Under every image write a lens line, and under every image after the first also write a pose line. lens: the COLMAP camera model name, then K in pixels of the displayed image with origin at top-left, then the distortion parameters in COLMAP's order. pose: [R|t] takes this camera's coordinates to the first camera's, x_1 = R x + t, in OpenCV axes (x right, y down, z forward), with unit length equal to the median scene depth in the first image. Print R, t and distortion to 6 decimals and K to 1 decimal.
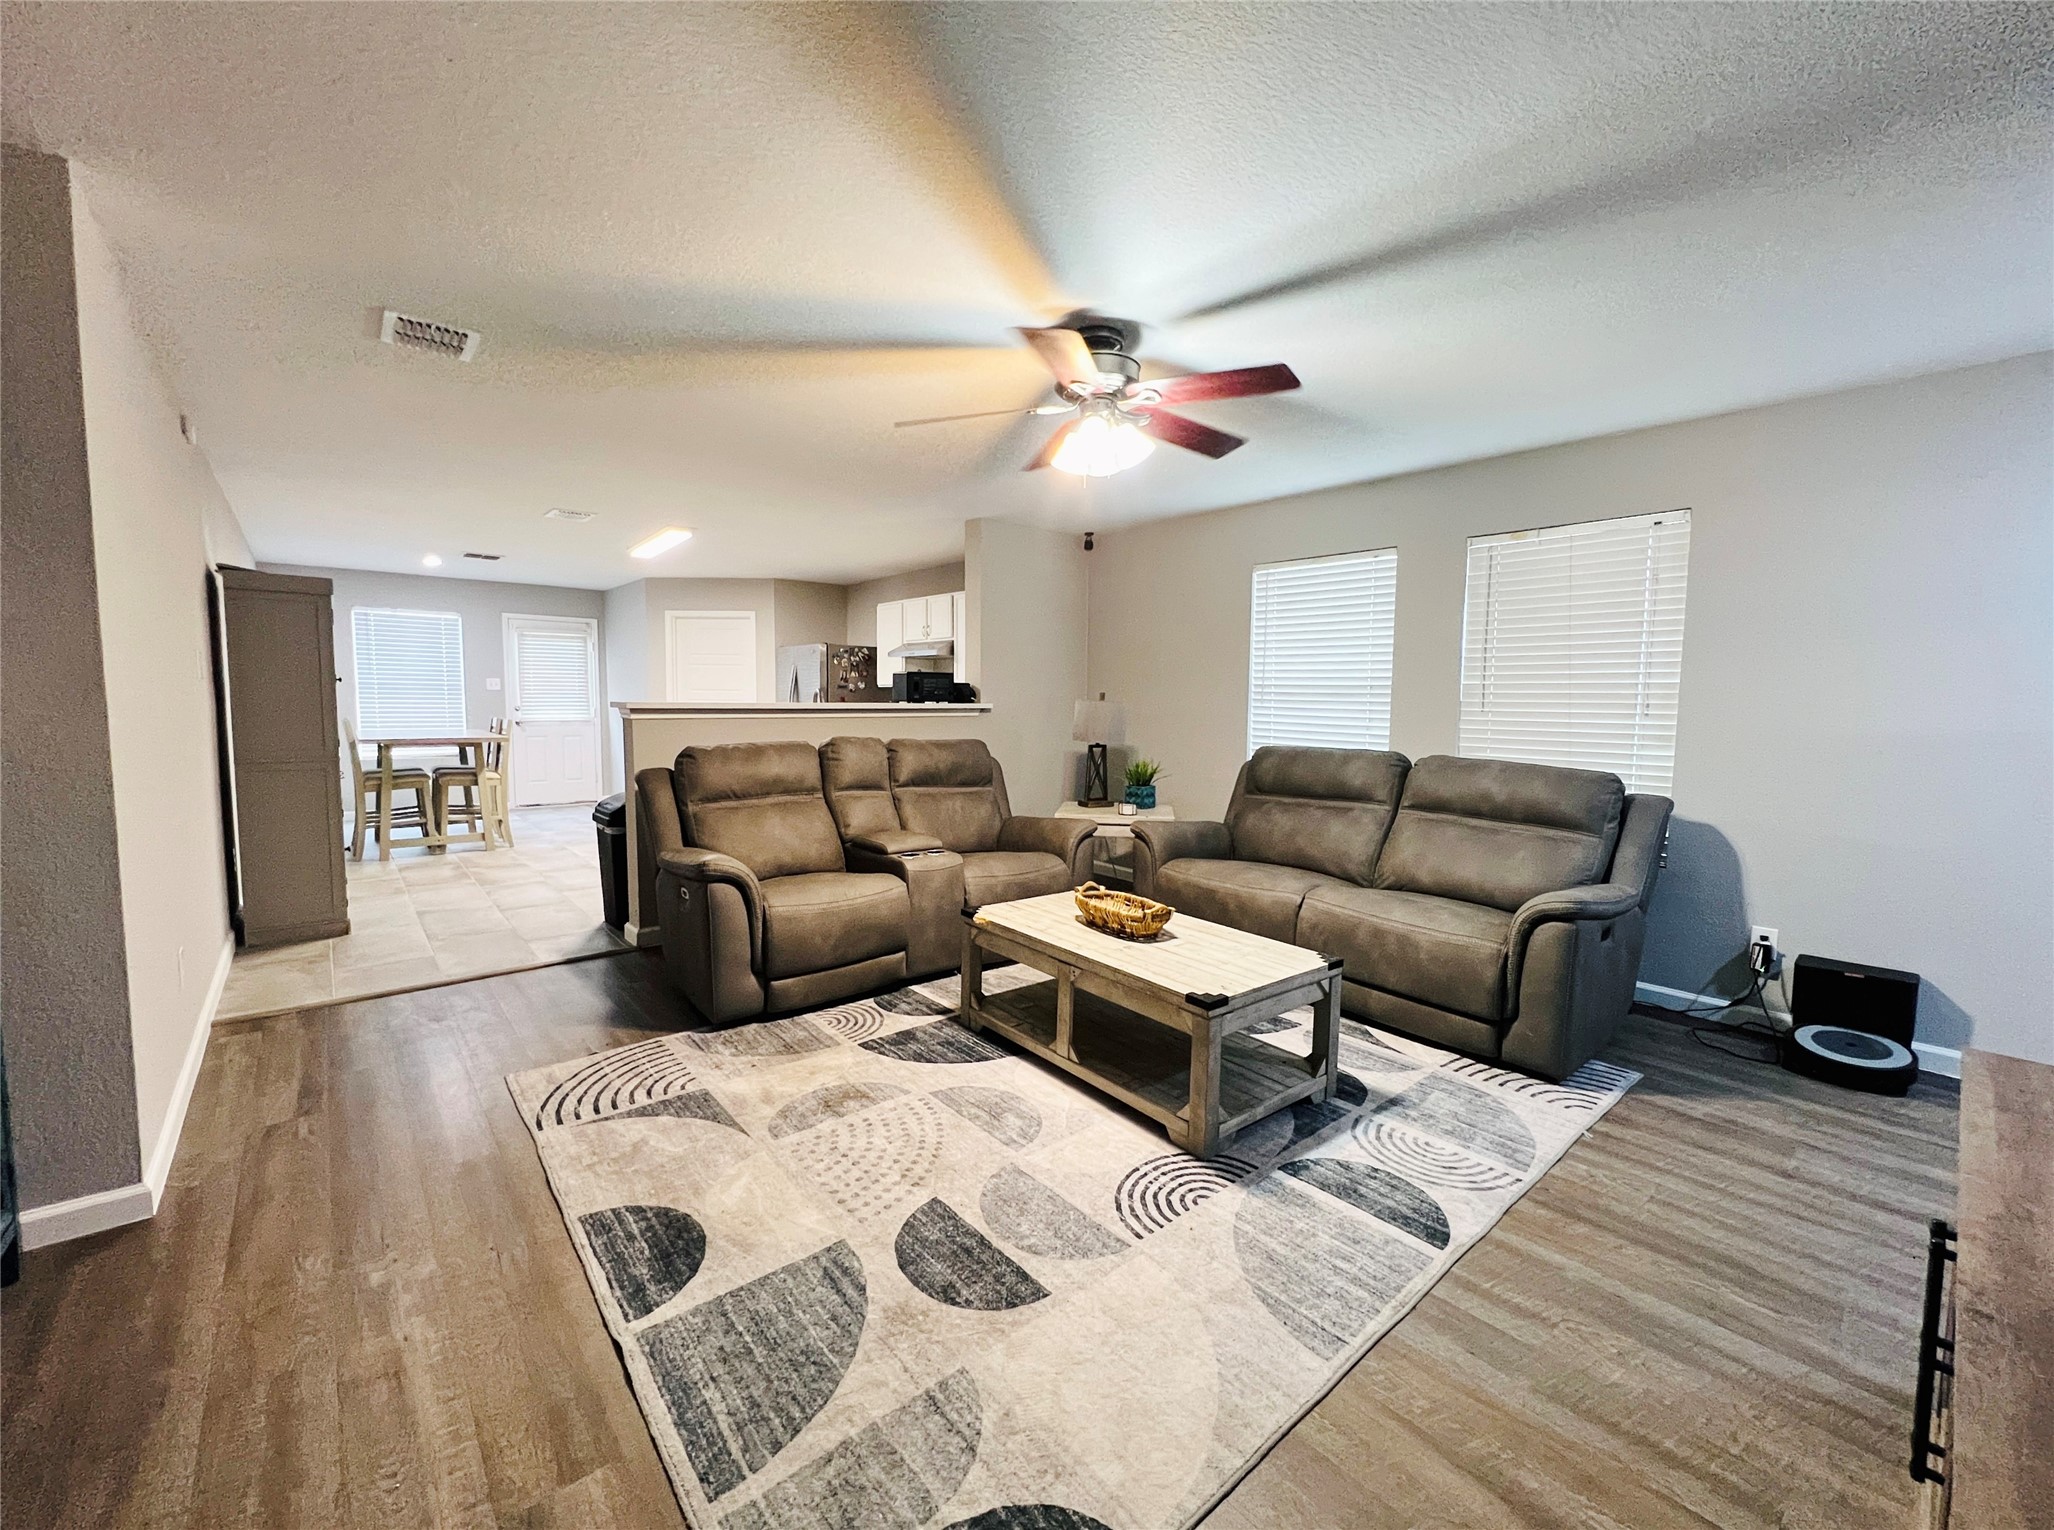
lens RADIAL K [[824.8, 0, 1036.1], [0, 824.8, 773.3], [0, 0, 1]] dist [-0.003223, 0.001313]
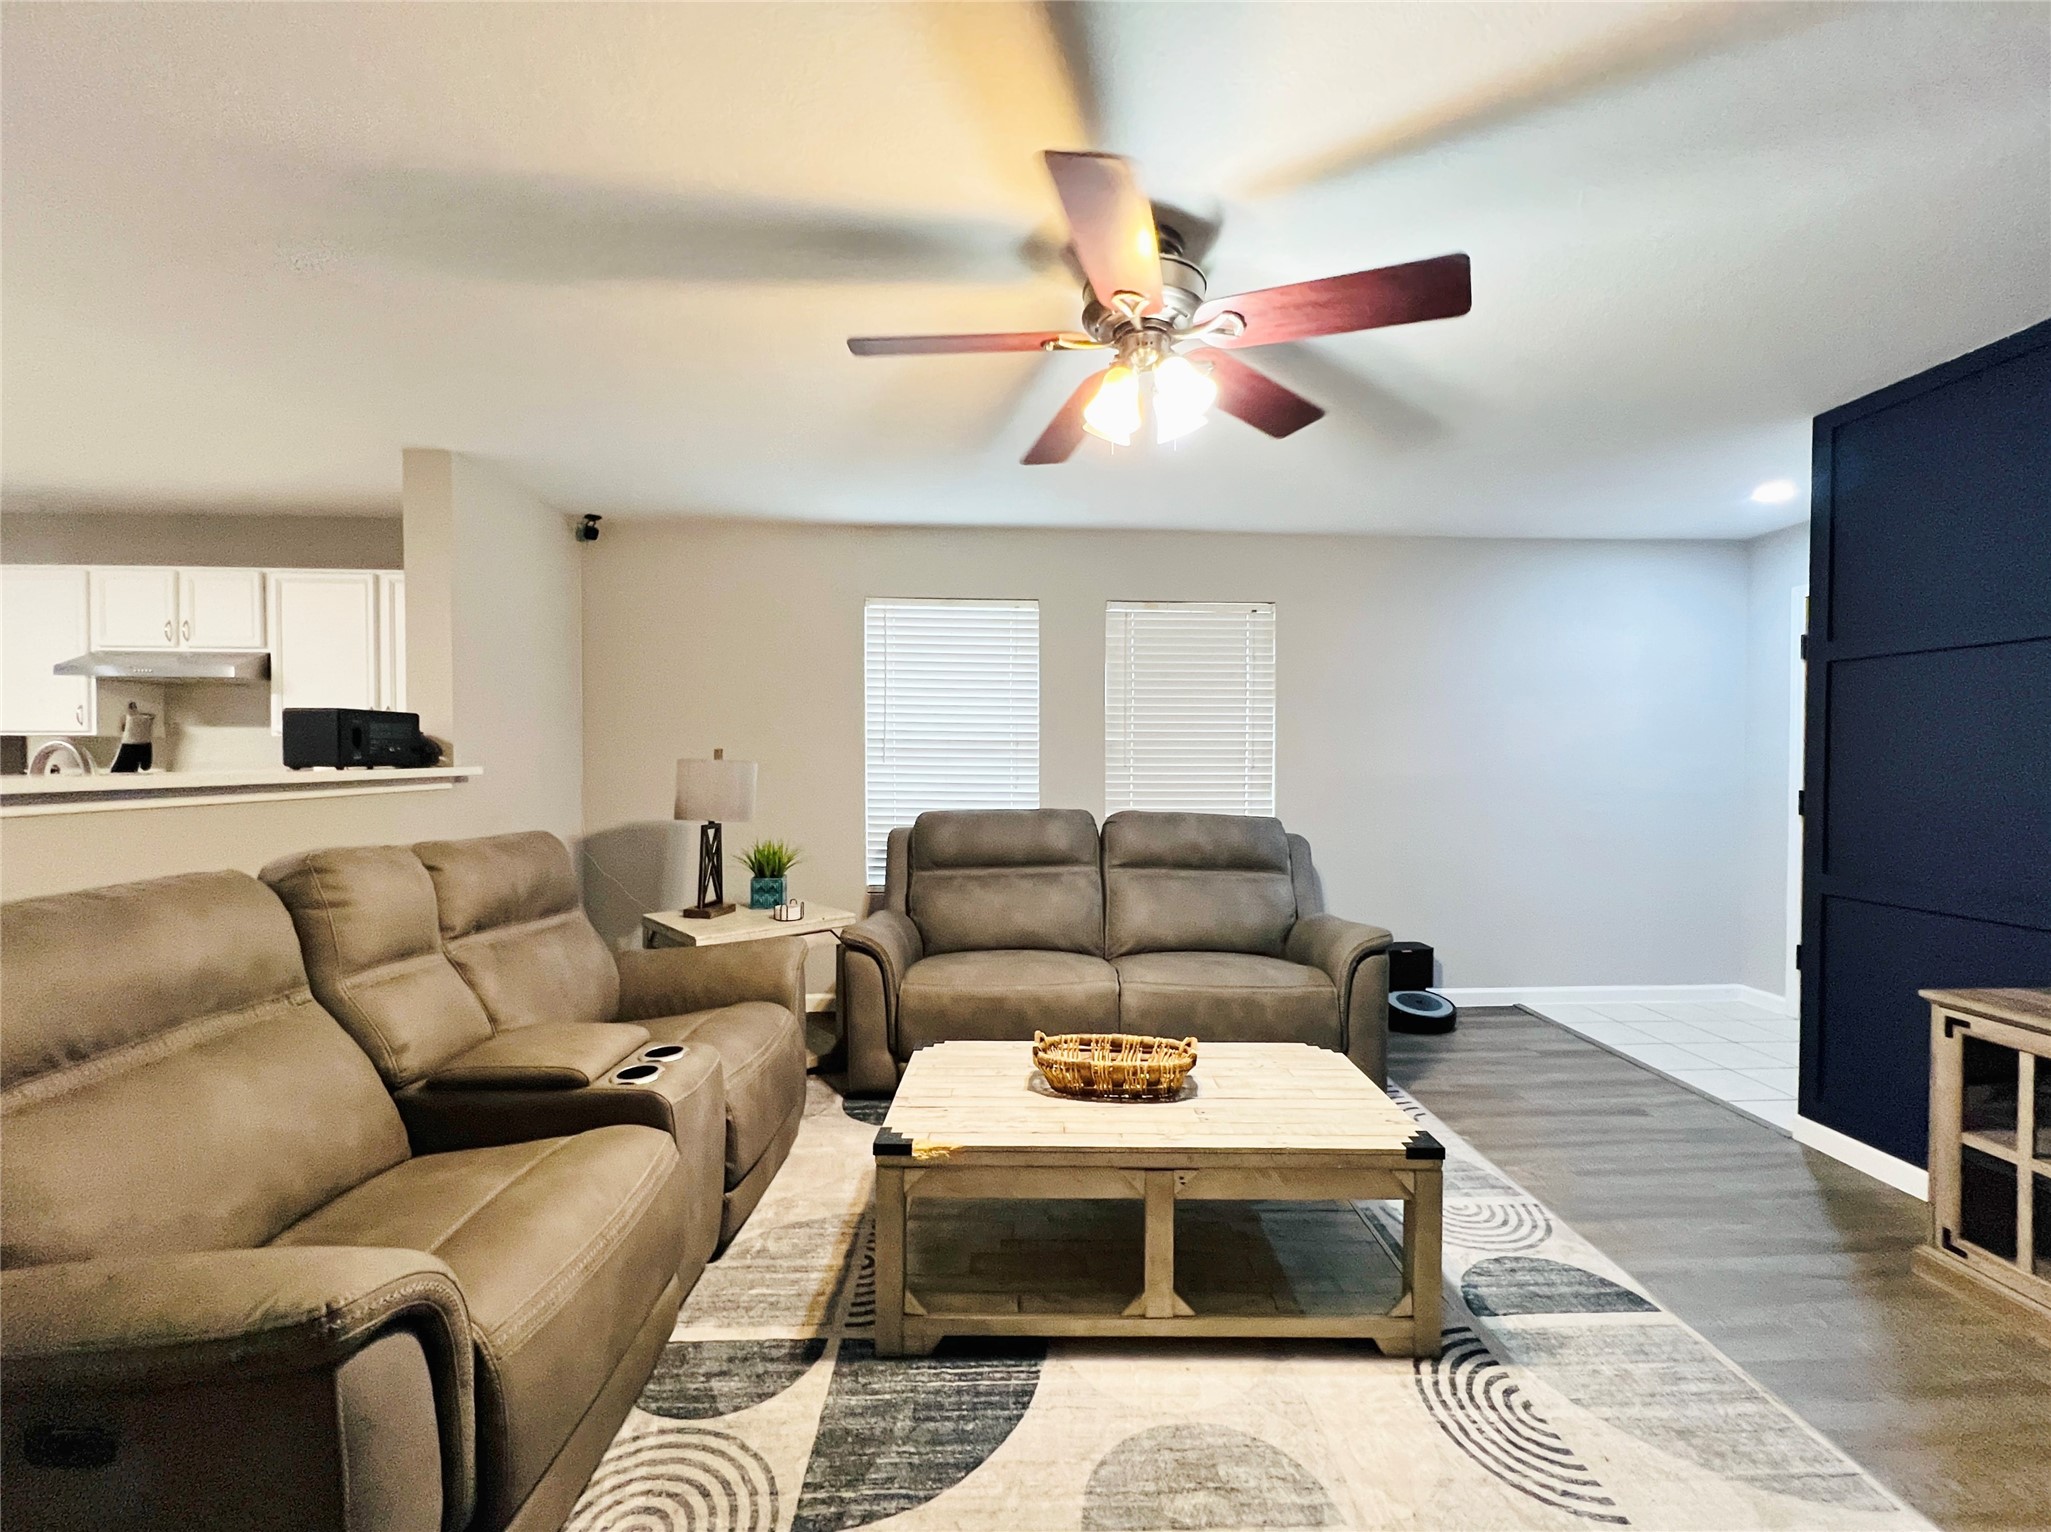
lens RADIAL K [[823.6, 0, 1031.8], [0, 823.6, 770.7], [0, 0, 1]] dist [-0.003223, 0.001313]
pose [[0.625760, -0.022927, 0.779678, -0.429529], [0.074078, 0.996797, -0.030142, -0.057087], [-0.776490, 0.076619, 0.625454, 0.531970]]
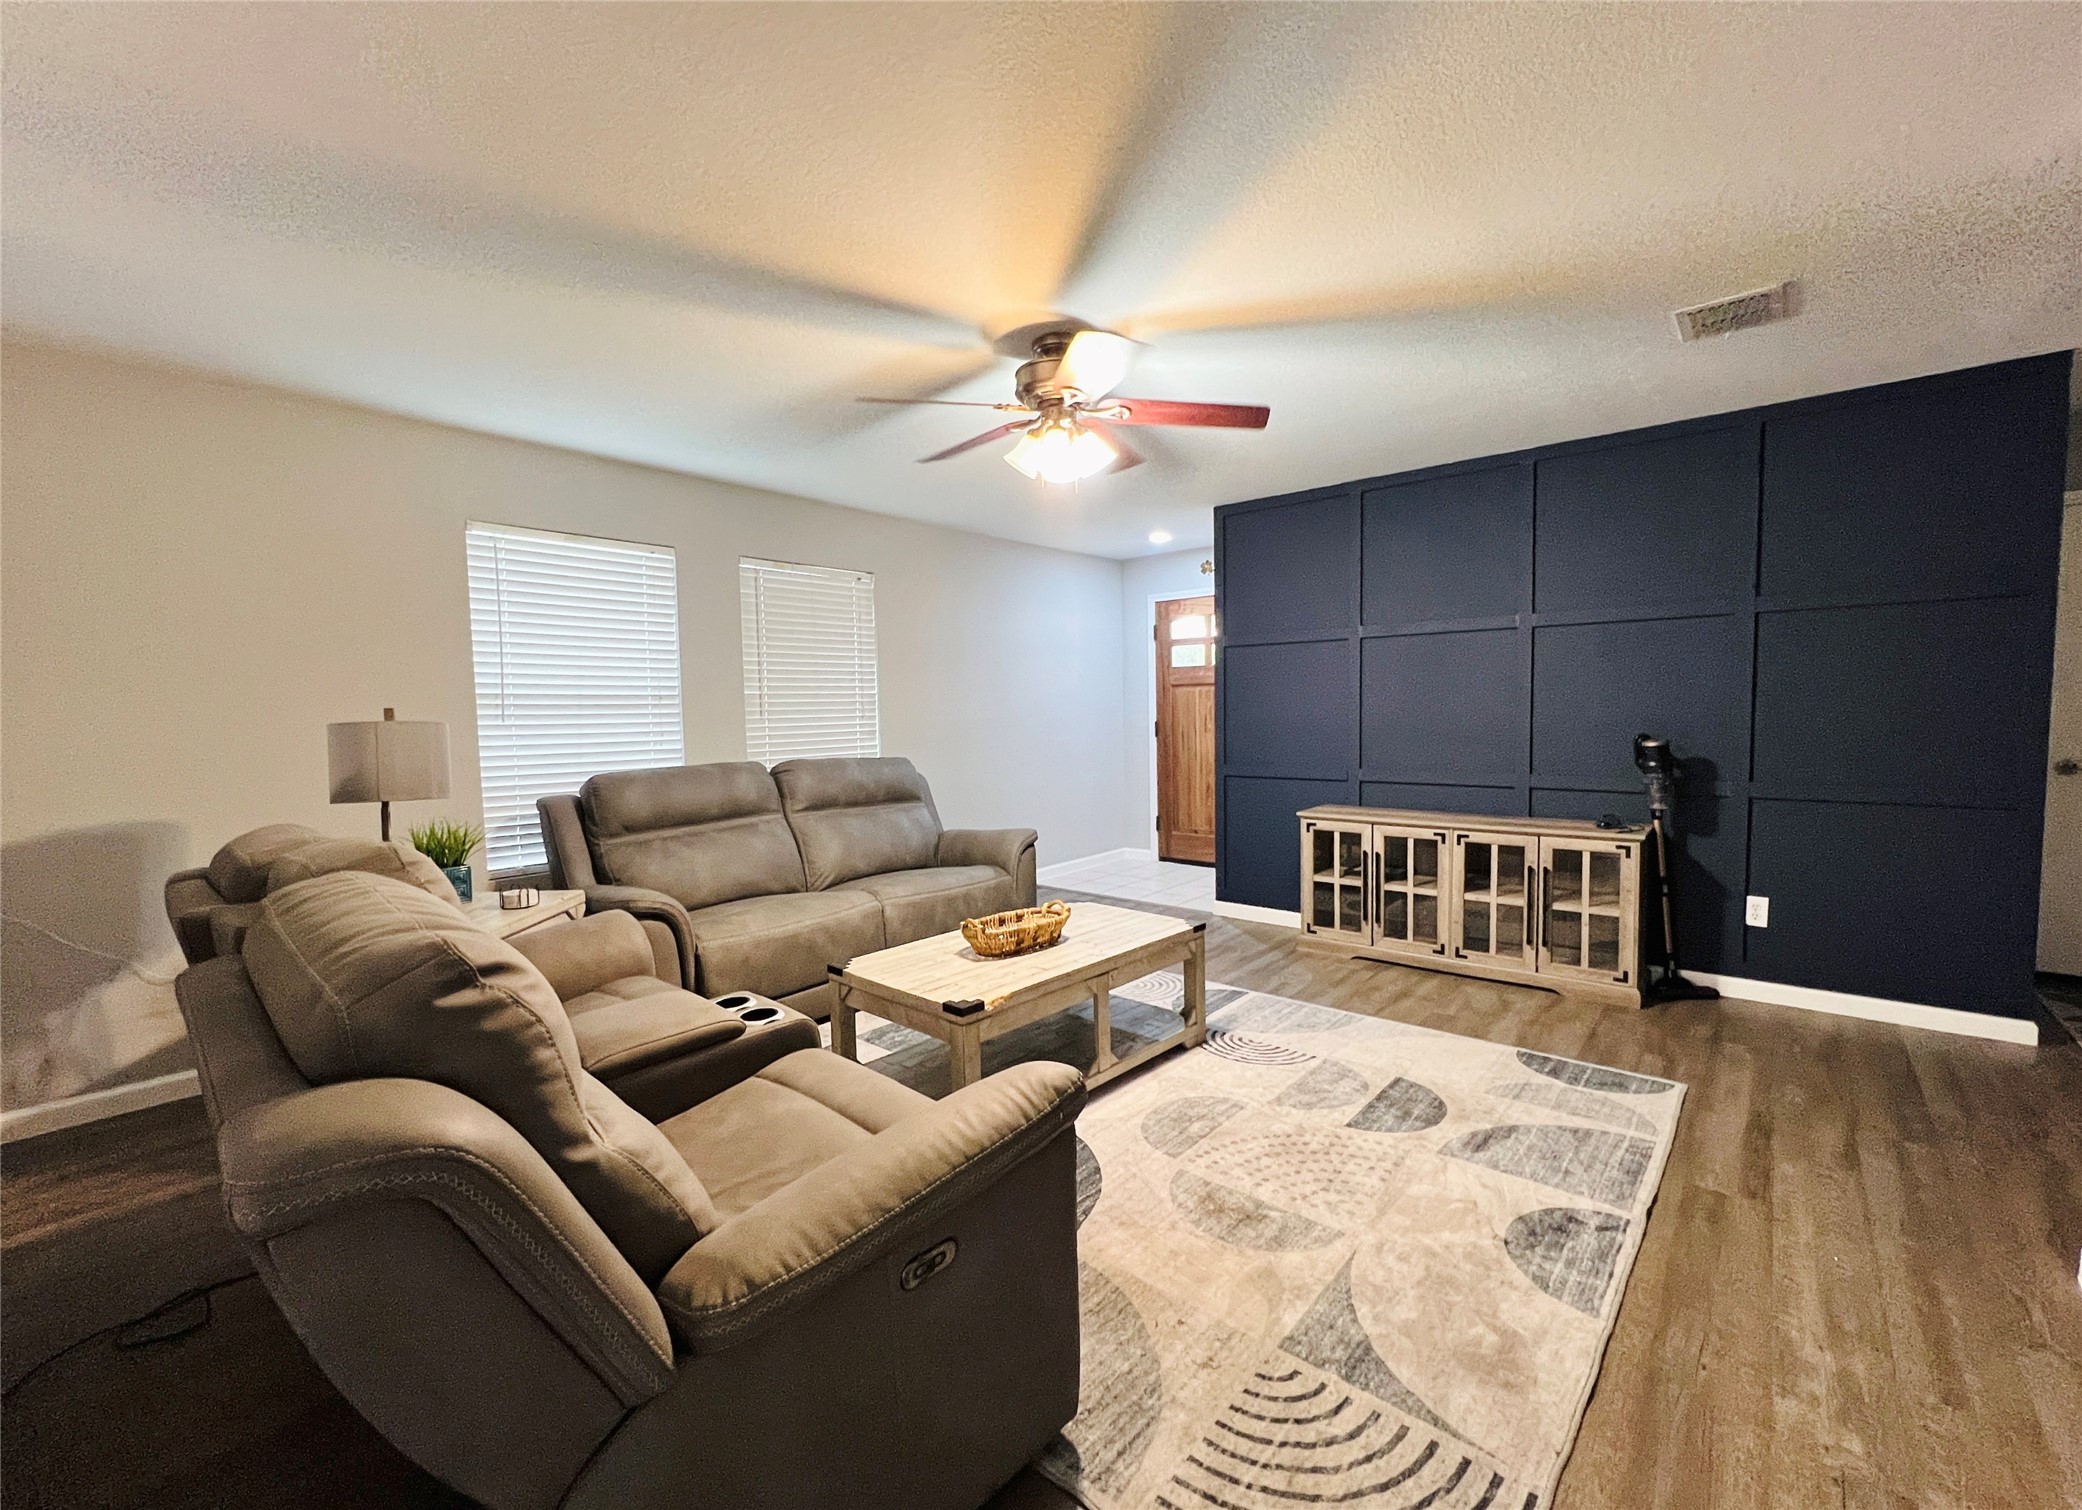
lens RADIAL K [[861.5, 0, 1047.9], [0, 861.5, 755.5], [0, 0, 1]] dist [-0.001486, 0.001142]
pose [[-0.148395, -0.066704, 0.986676, -0.782705], [0.105086, 0.991010, 0.082802, -0.099656], [-0.983329, 0.115973, -0.140051, 0.965634]]
